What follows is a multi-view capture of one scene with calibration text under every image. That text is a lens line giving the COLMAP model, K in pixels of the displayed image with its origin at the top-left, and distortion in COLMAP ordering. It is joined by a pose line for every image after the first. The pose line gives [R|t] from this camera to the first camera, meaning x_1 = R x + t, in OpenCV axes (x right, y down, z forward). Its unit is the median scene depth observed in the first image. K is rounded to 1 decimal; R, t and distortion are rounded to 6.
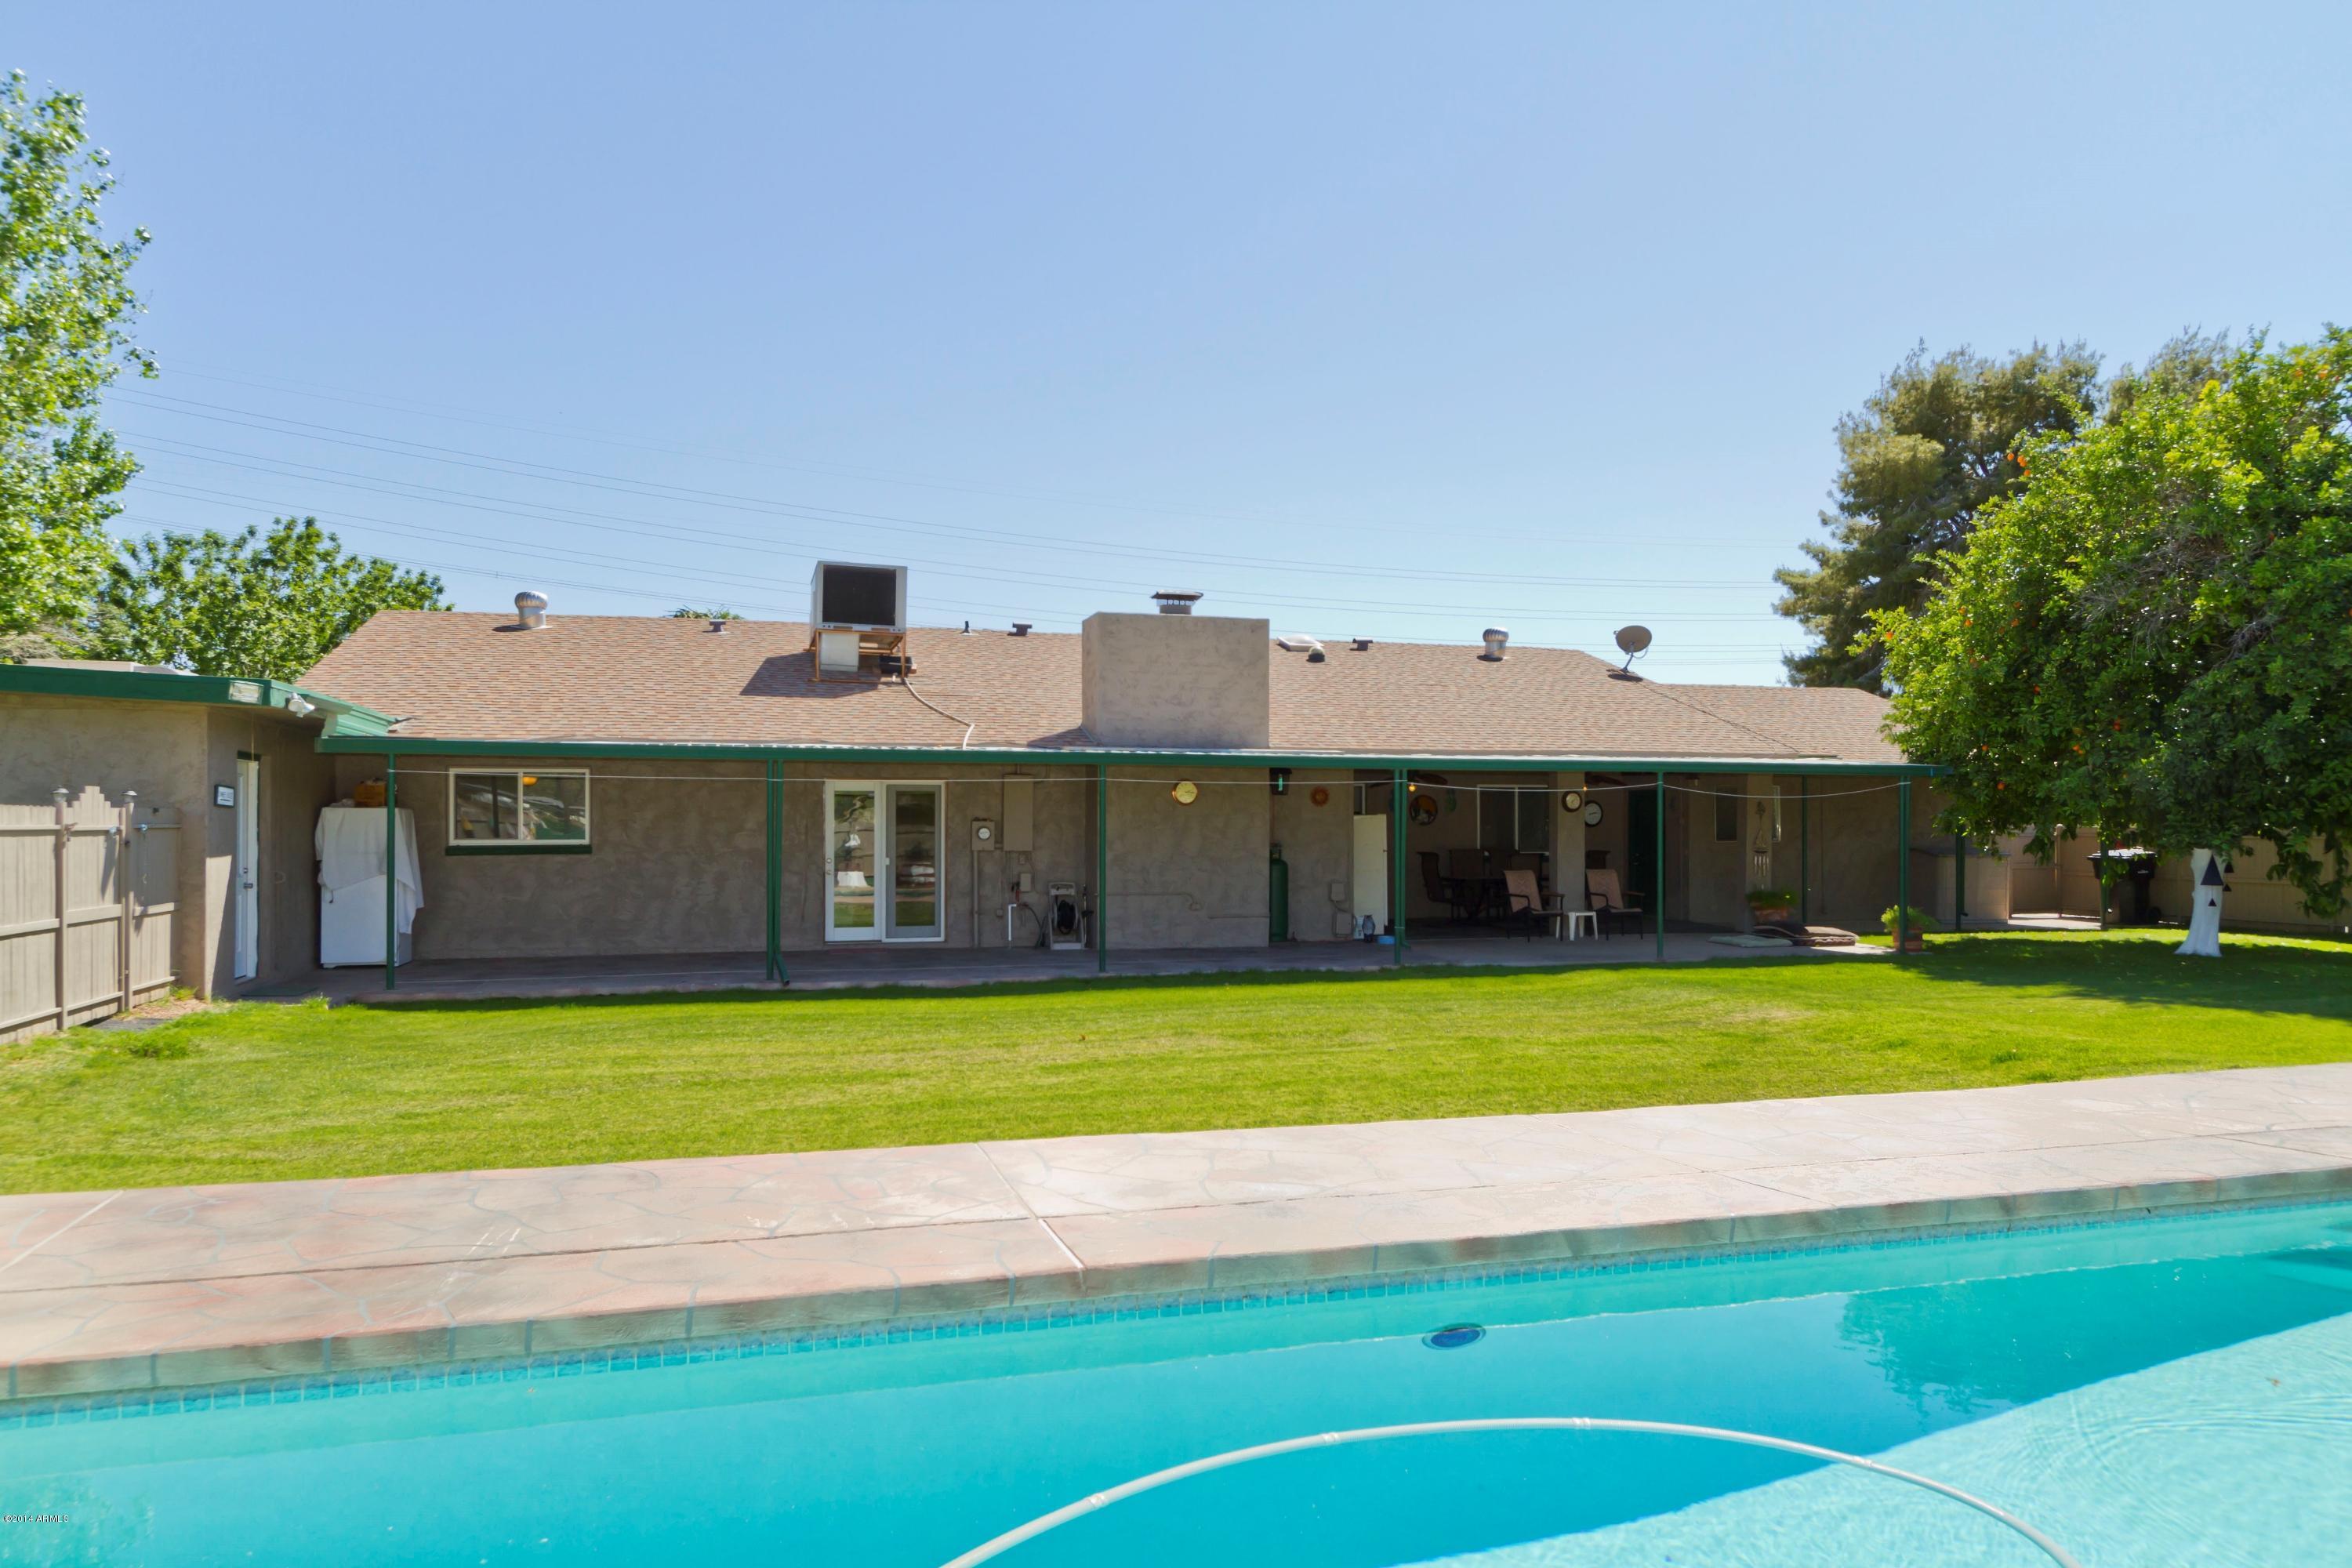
lens RADIAL K [[2020.9, 0, 1193.4], [0, 2020.9, 795.6], [0, 0, 1]] dist [0.032445, -0.014154]
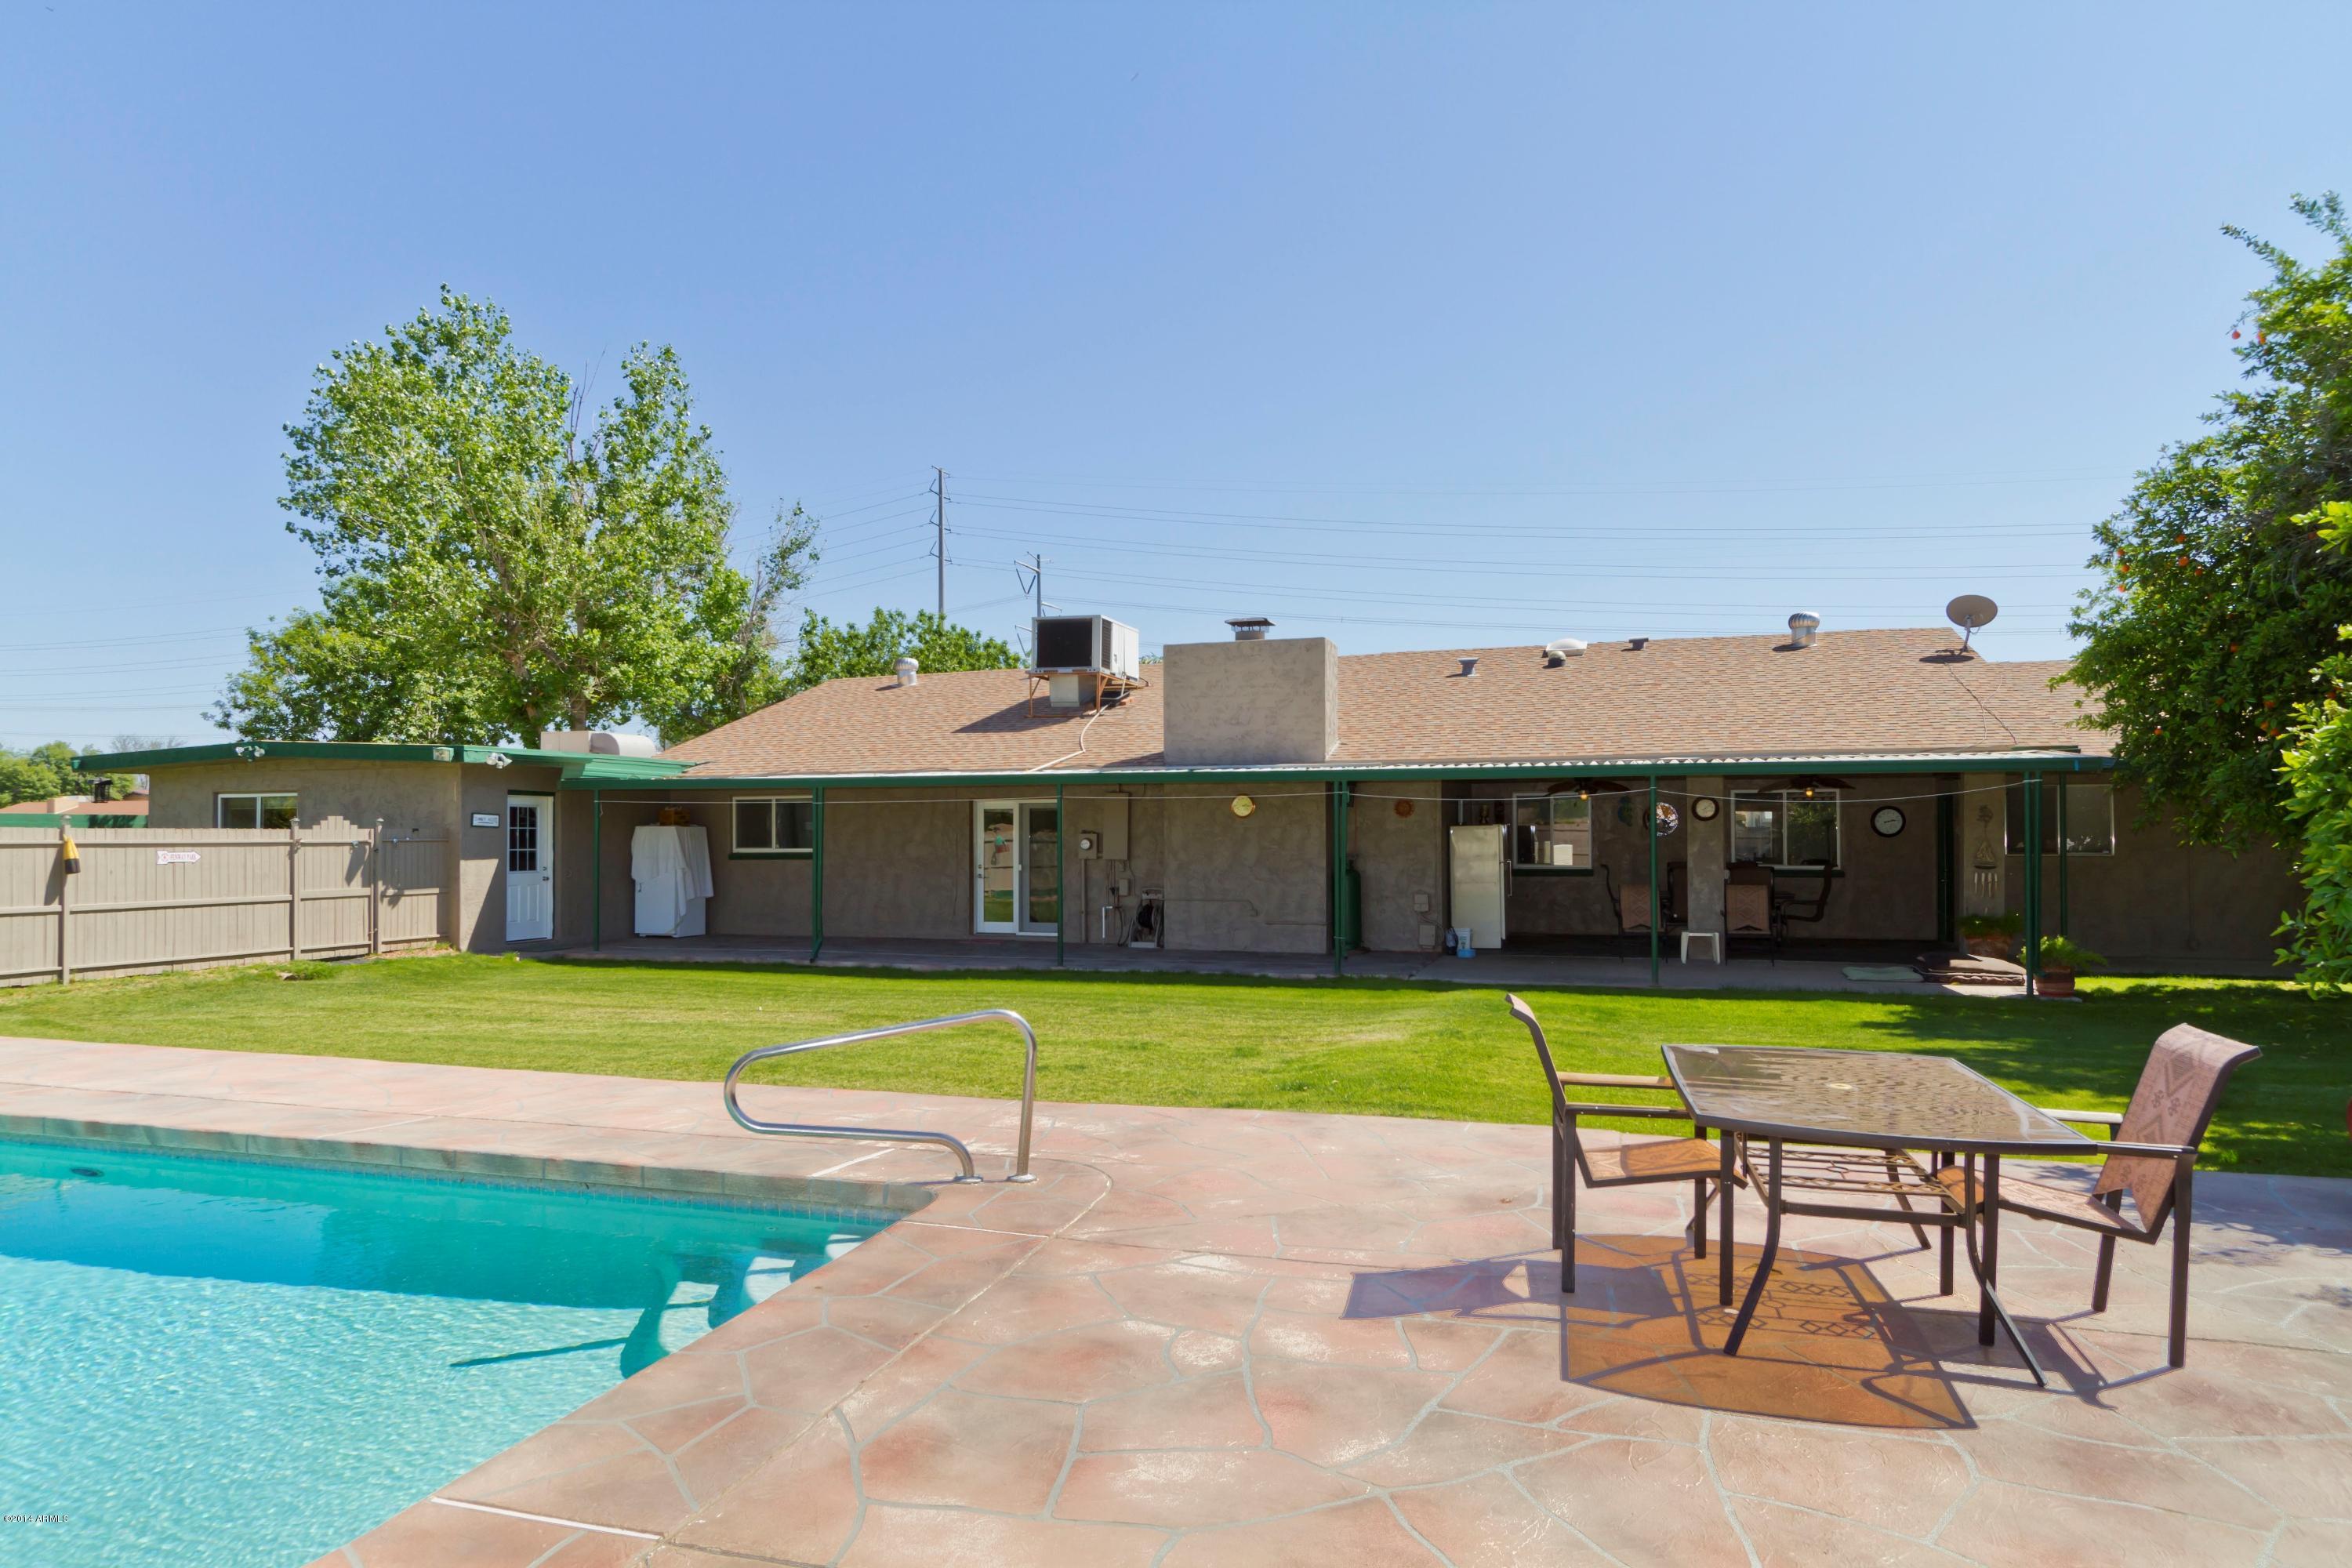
lens RADIAL K [[2020.9, 0, 1197.1], [0, 2020.9, 781.2], [0, 0, 1]] dist [0.032445, -0.014154]
pose [[0.685690, -0.023113, -0.727526, 0.758280], [0.013278, 0.999727, -0.019246, 0.005595], [0.727772, 0.003537, 0.685810, 0.247258]]
